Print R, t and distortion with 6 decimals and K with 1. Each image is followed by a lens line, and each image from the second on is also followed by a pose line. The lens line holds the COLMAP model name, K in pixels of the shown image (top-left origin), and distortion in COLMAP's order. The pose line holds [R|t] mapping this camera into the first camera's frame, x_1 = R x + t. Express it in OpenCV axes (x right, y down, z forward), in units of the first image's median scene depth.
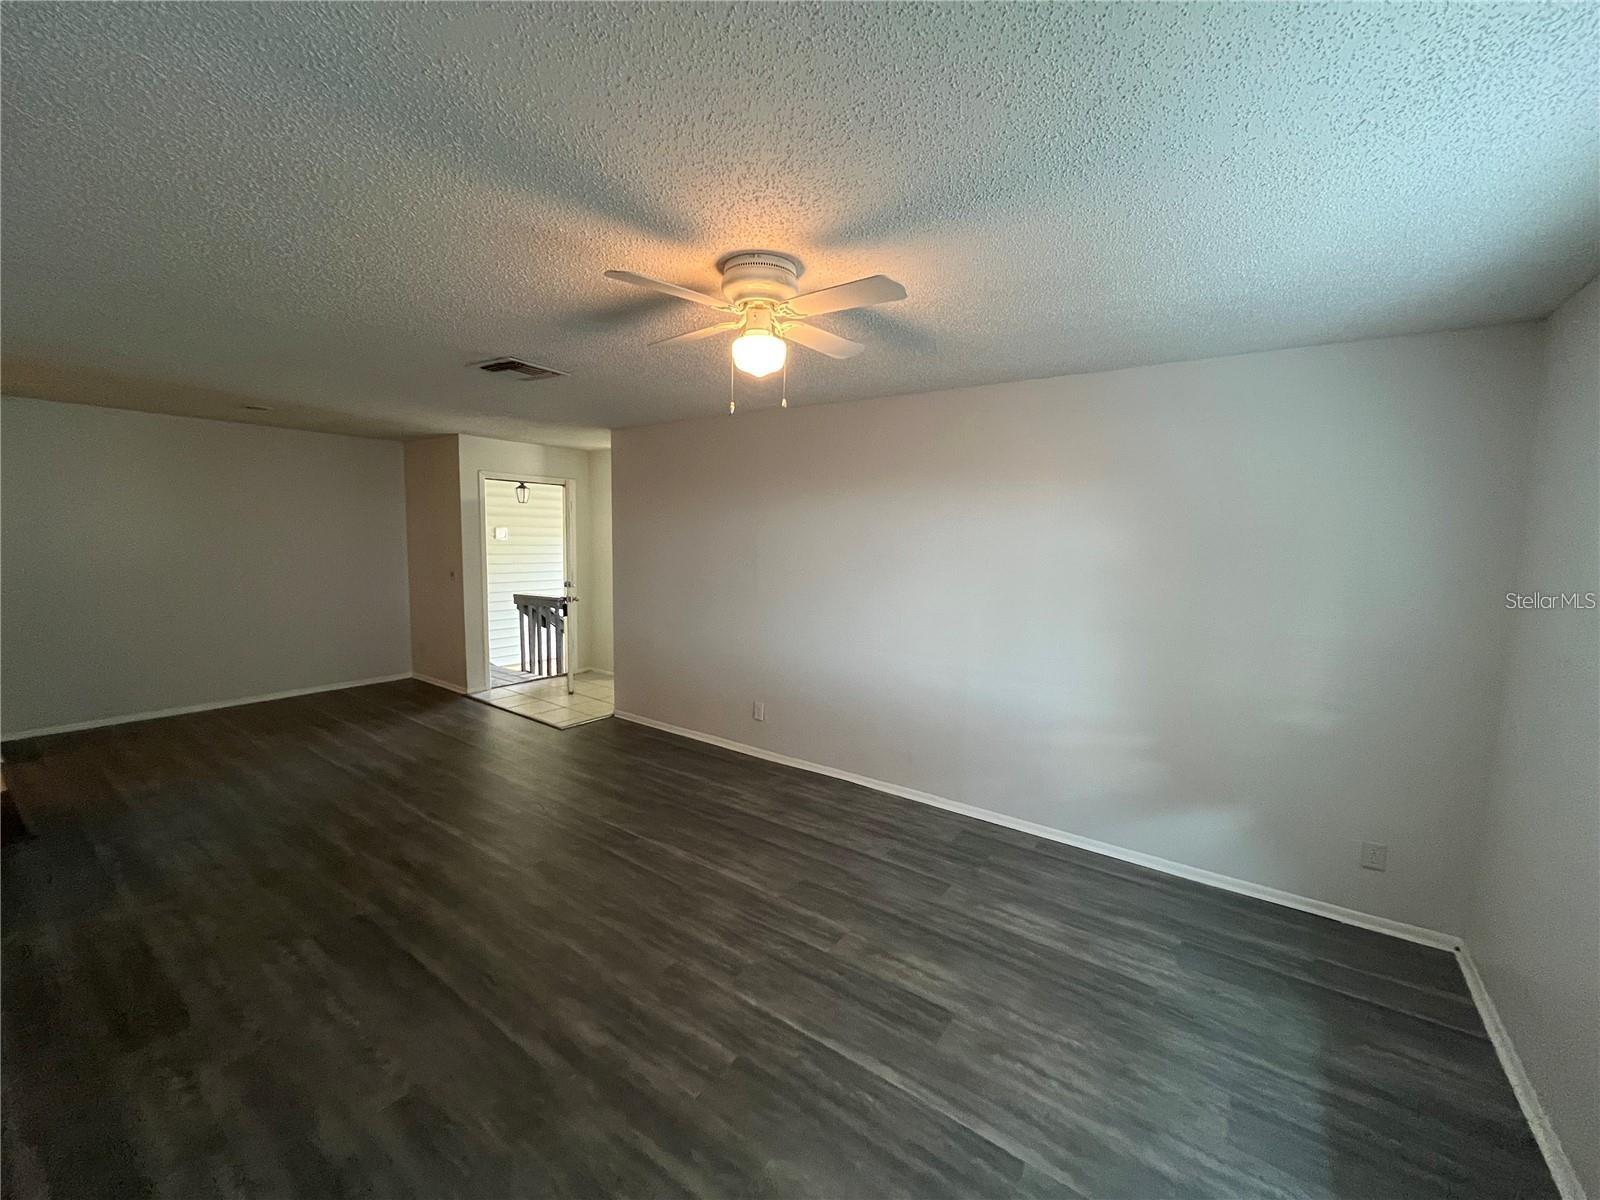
lens RADIAL K [[641.6, 0, 801.3], [0, 641.6, 599.4], [0, 0, 1]] dist [-0.000796, -0.000123]
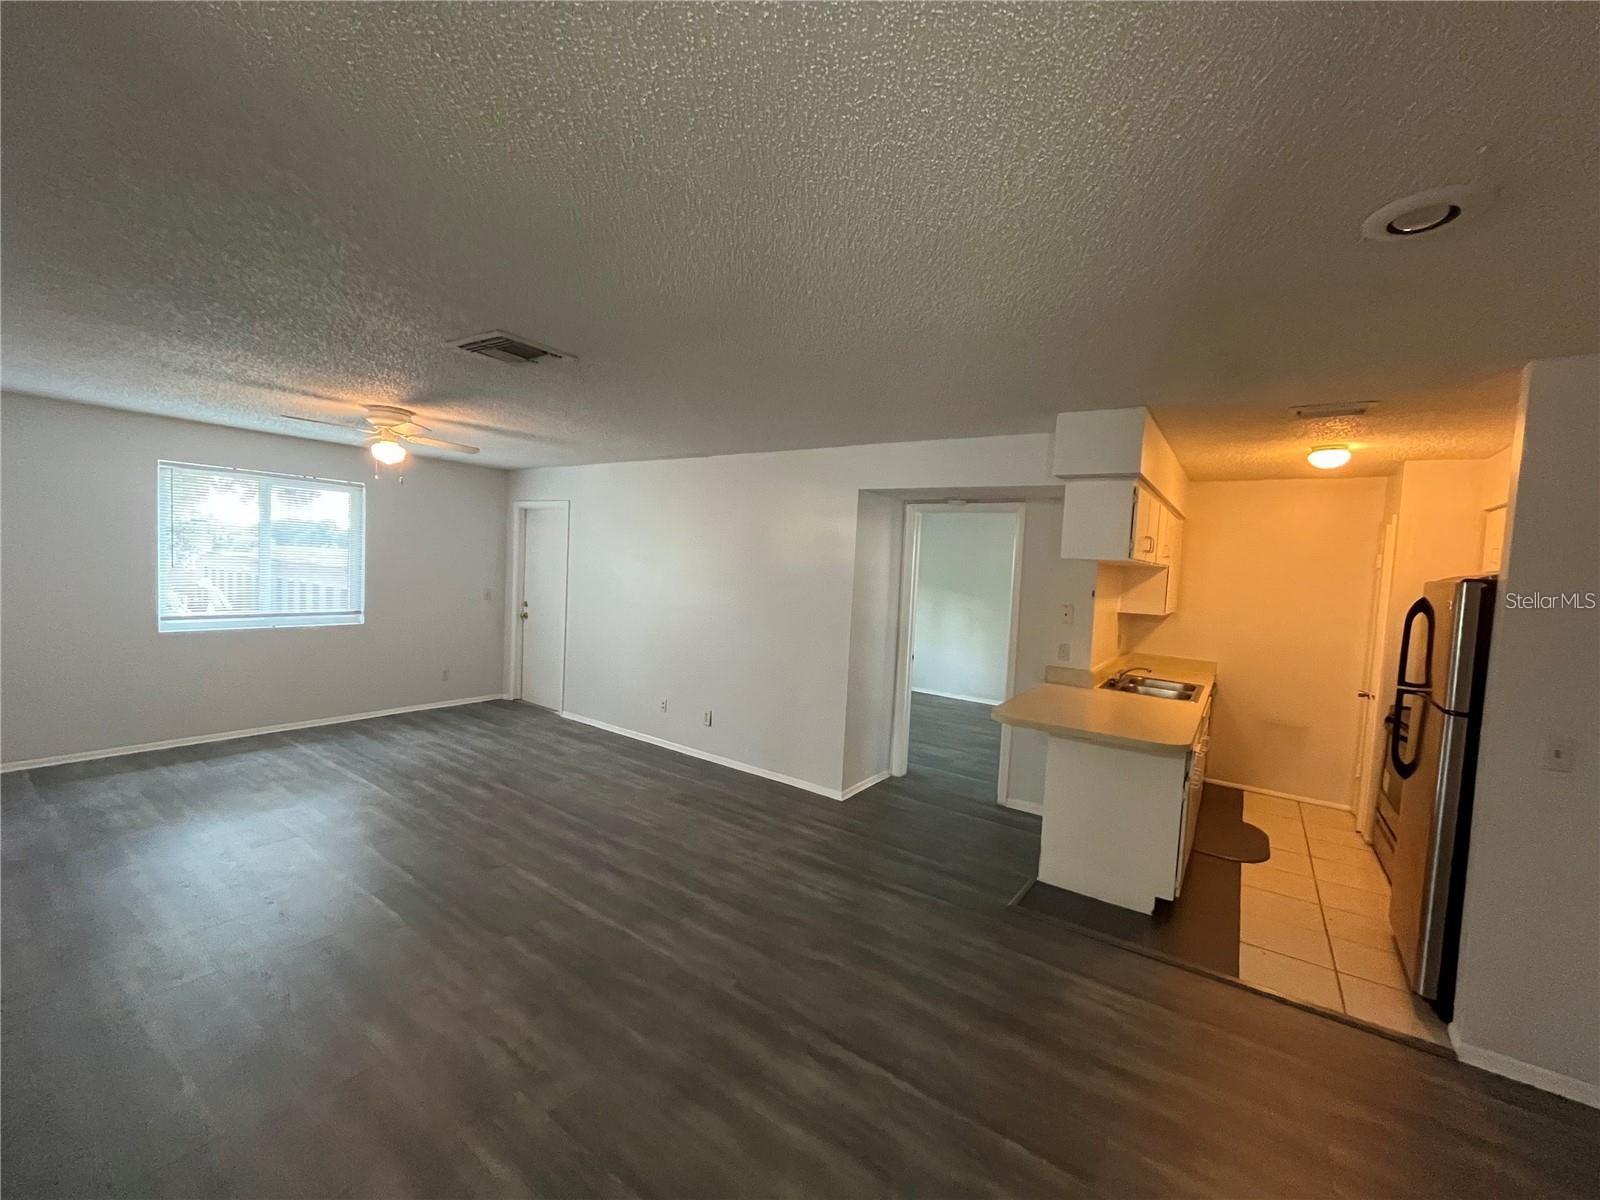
lens RADIAL K [[641.6, 0, 803.5], [0, 641.6, 599.3], [0, 0, 1]] dist [-0.000796, -0.000123]
pose [[-0.996867, -0.076368, -0.020572, -1.315675], [-0.078721, 0.983172, 0.164849, -0.368475], [0.007637, 0.165952, -0.986104, 3.001248]]
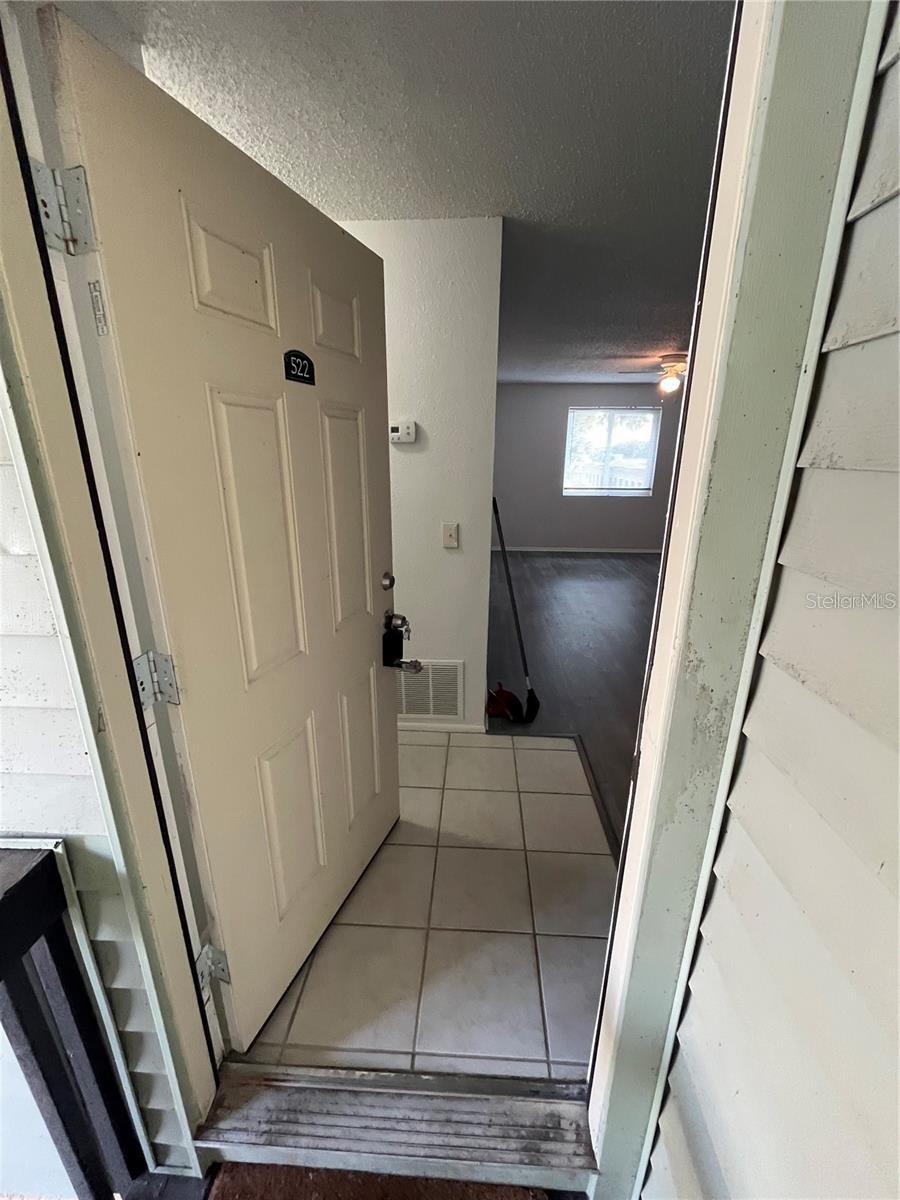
lens RADIAL K [[481.2, 0, 450.7], [0, 481.2, 603.4], [0, 0, 1]] dist [-0.000796, -0.000123]
pose [[-0.536695, -0.274358, 0.797926, -1.725232], [0.081125, 0.924501, 0.372446, -0.357178], [-0.839867, 0.264622, -0.473918, 3.377648]]
